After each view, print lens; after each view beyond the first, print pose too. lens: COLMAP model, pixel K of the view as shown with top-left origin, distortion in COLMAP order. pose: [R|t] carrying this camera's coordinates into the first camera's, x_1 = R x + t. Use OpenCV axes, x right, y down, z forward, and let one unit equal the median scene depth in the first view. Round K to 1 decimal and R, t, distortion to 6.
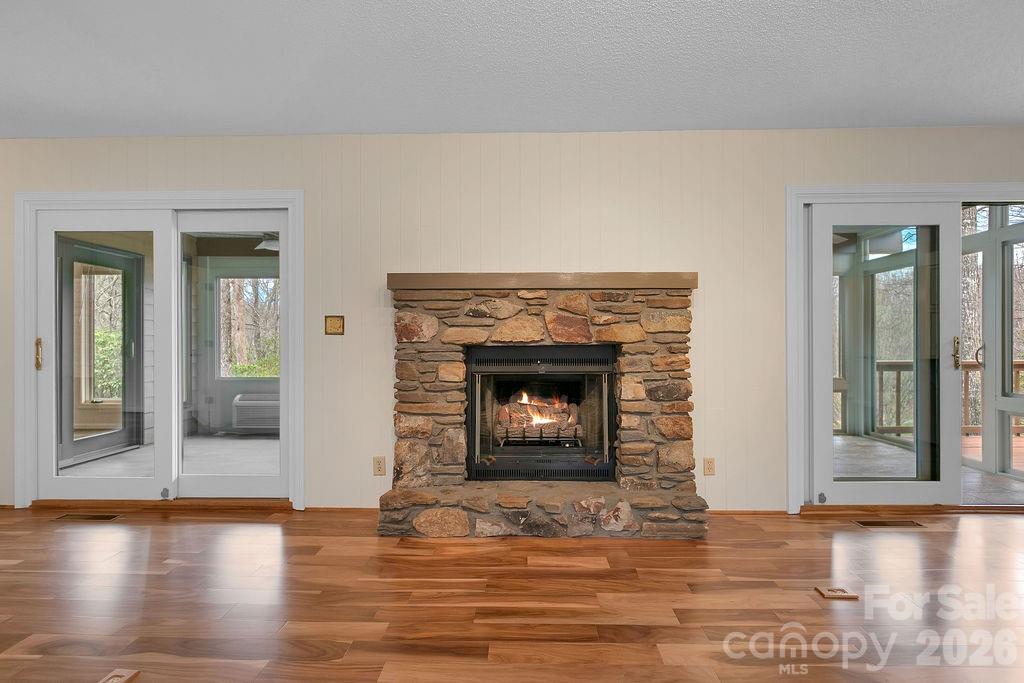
lens RADIAL K [[551.3, 0, 513.0], [0, 551.3, 334.1], [0, 0, 1]] dist [-0.000139, -0.001769]
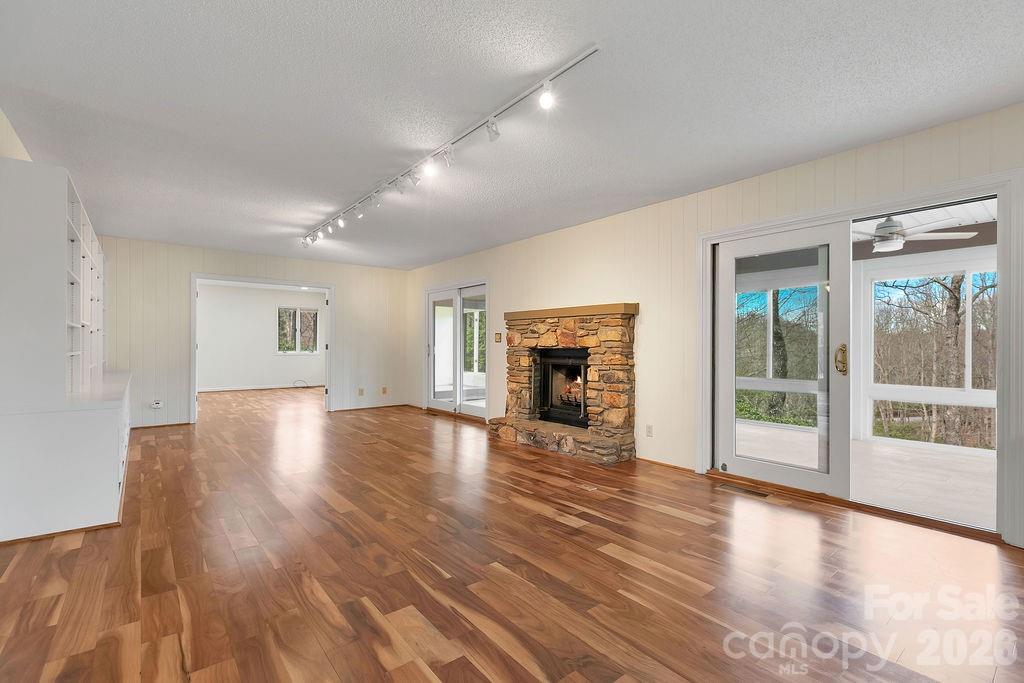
lens RADIAL K [[476.4, 0, 508.7], [0, 476.4, 345.9], [0, 0, 1]] dist [-0.002976, -0.000394]
pose [[0.635605, 0.006688, -0.771985, 1.162907], [-0.003284, 0.999977, 0.005959, 0.003831], [0.772007, -0.001253, 0.635612, -0.119728]]
